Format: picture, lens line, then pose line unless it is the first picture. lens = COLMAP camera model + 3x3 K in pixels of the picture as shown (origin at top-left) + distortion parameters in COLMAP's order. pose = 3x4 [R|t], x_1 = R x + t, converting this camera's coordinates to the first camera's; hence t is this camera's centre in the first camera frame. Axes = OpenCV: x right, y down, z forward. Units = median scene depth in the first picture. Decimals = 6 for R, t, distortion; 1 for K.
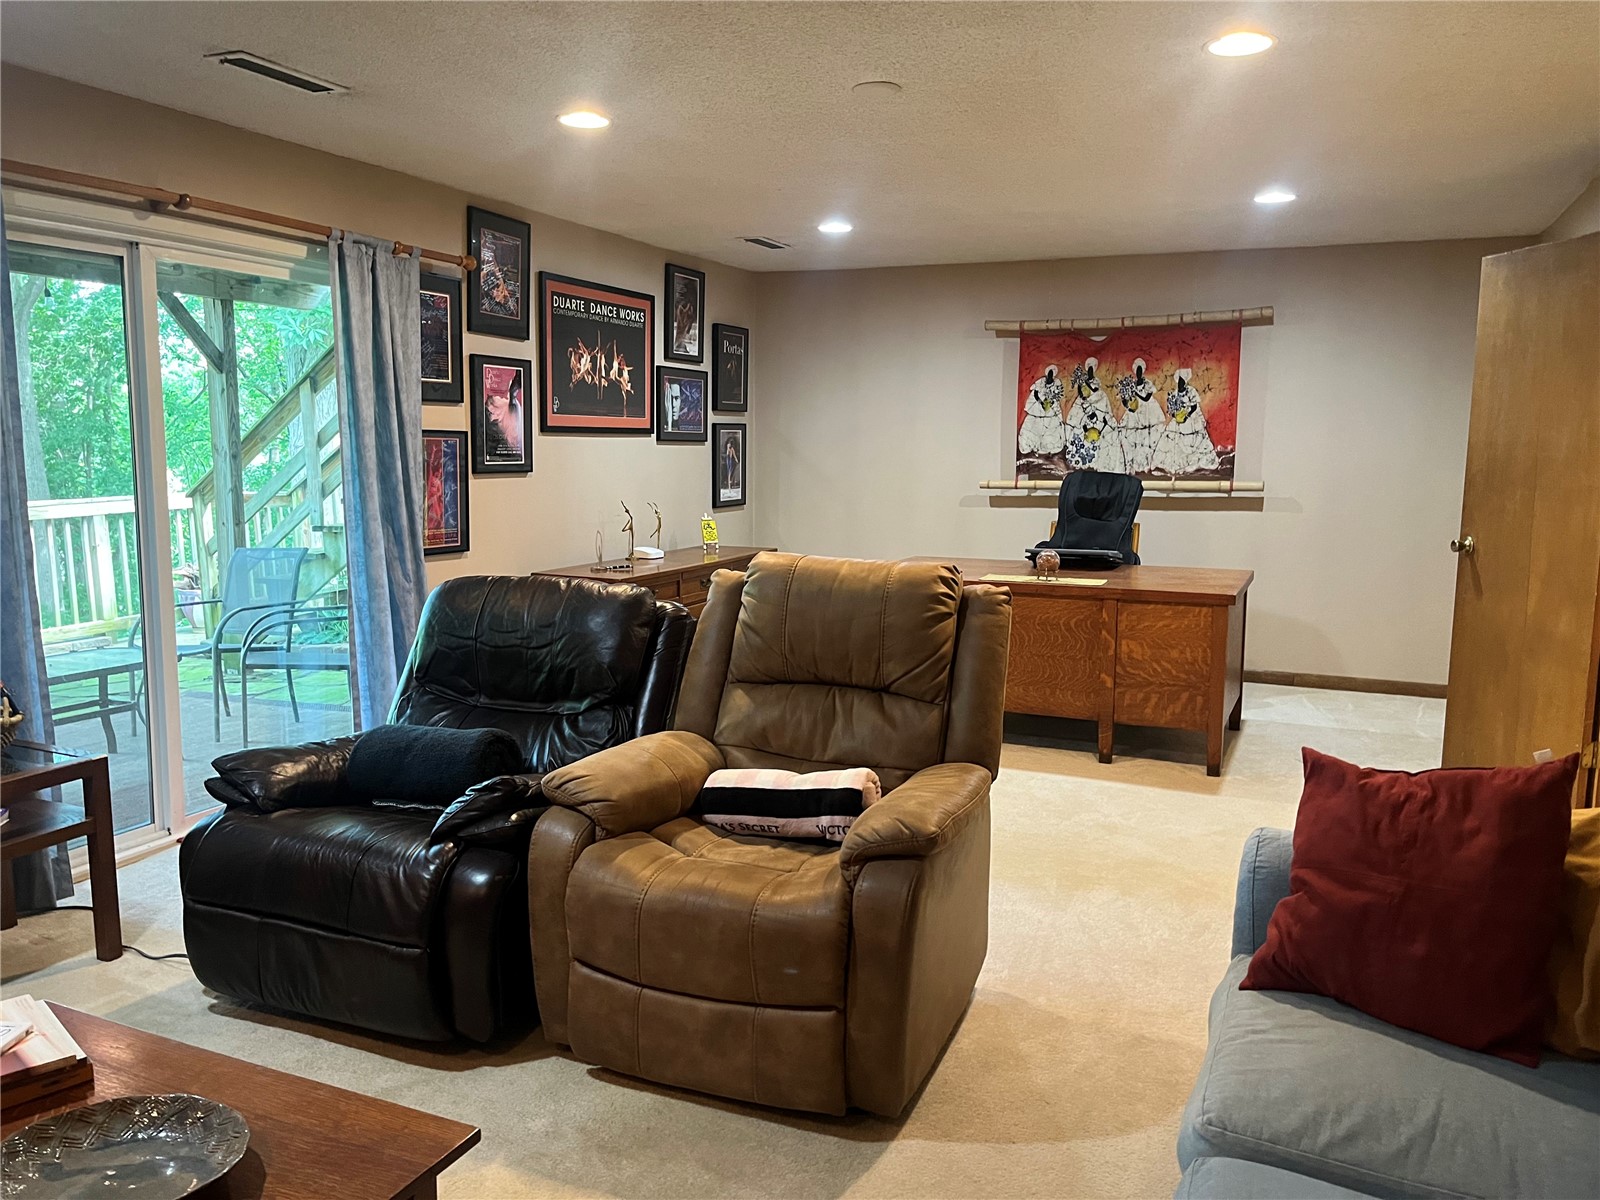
lens RADIAL K [[1217.3, 0, 798.4], [0, 1217.3, 605.0], [0, 0, 1]] dist [0.046132, -0.028213]
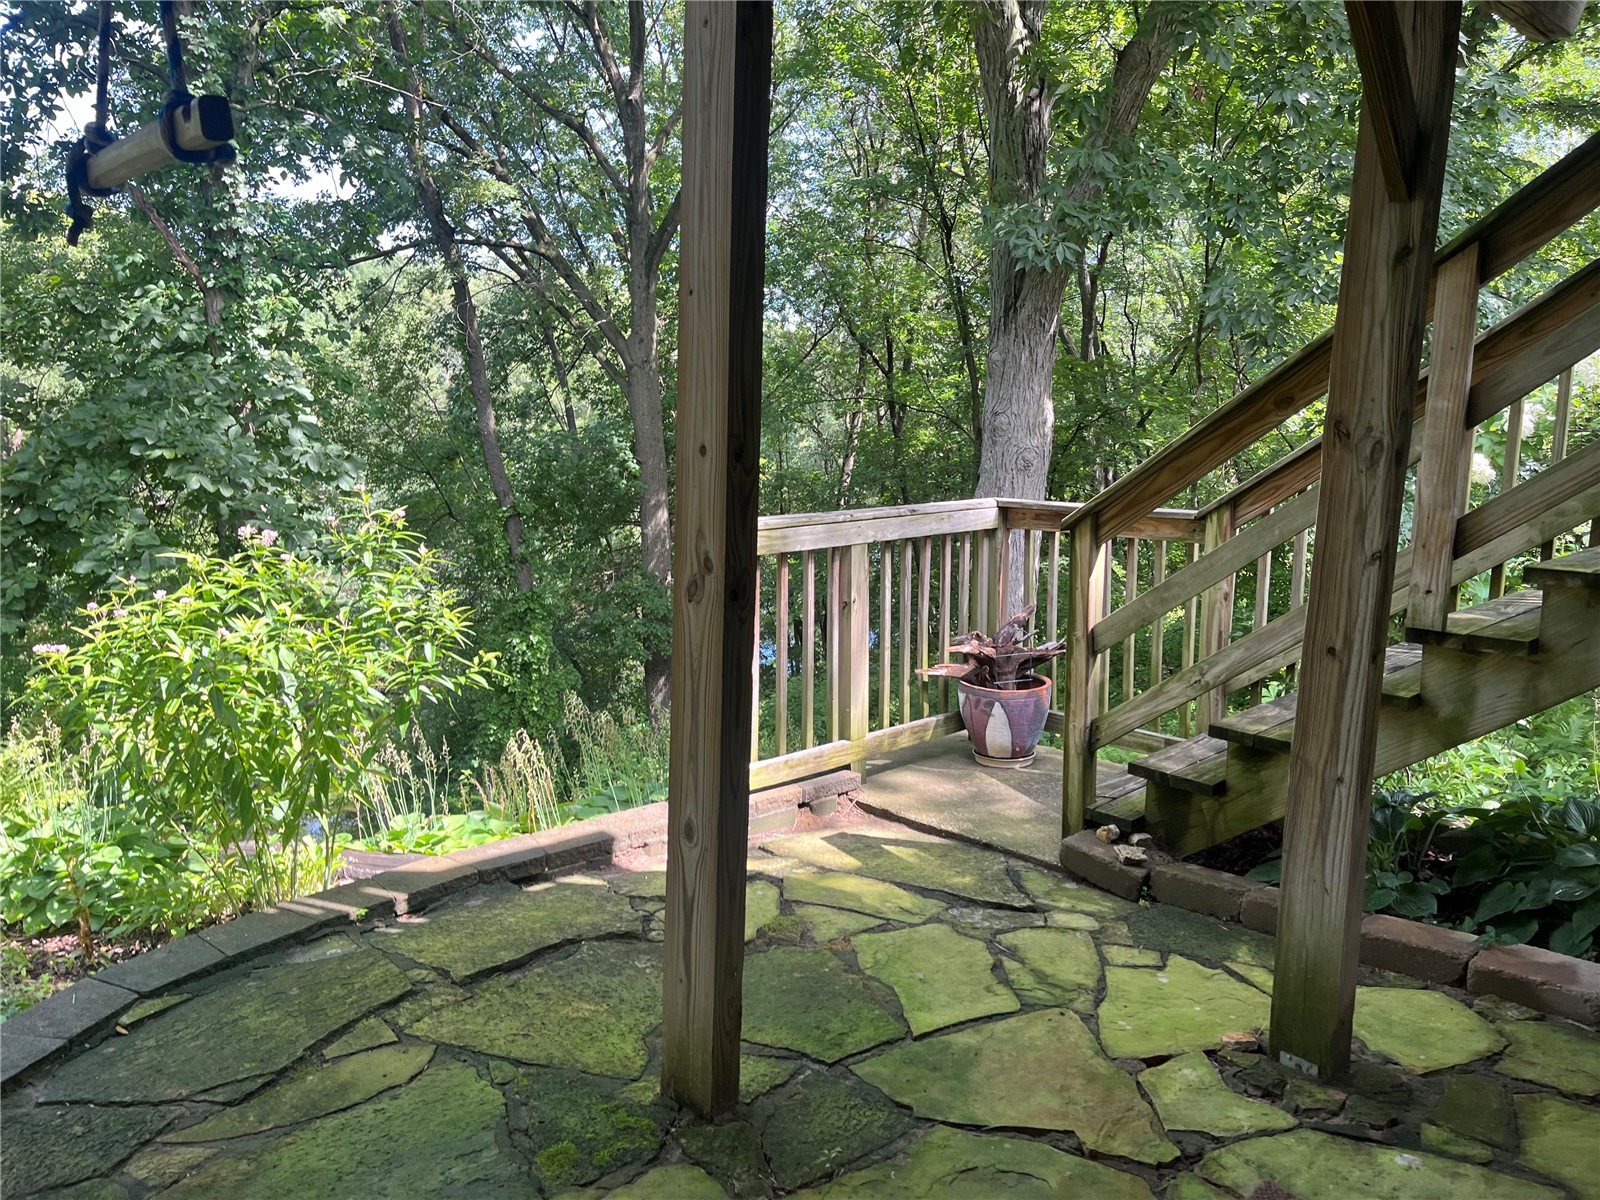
lens RADIAL K [[1217.3, 0, 800.7], [0, 1217.3, 599.7], [0, 0, 1]] dist [0.046132, -0.028213]
pose [[0.914383, 0.081923, -0.396476, -0.384231], [-0.074118, 0.996635, 0.034997, -0.066651], [0.398009, -0.002614, 0.917378, 0.513946]]
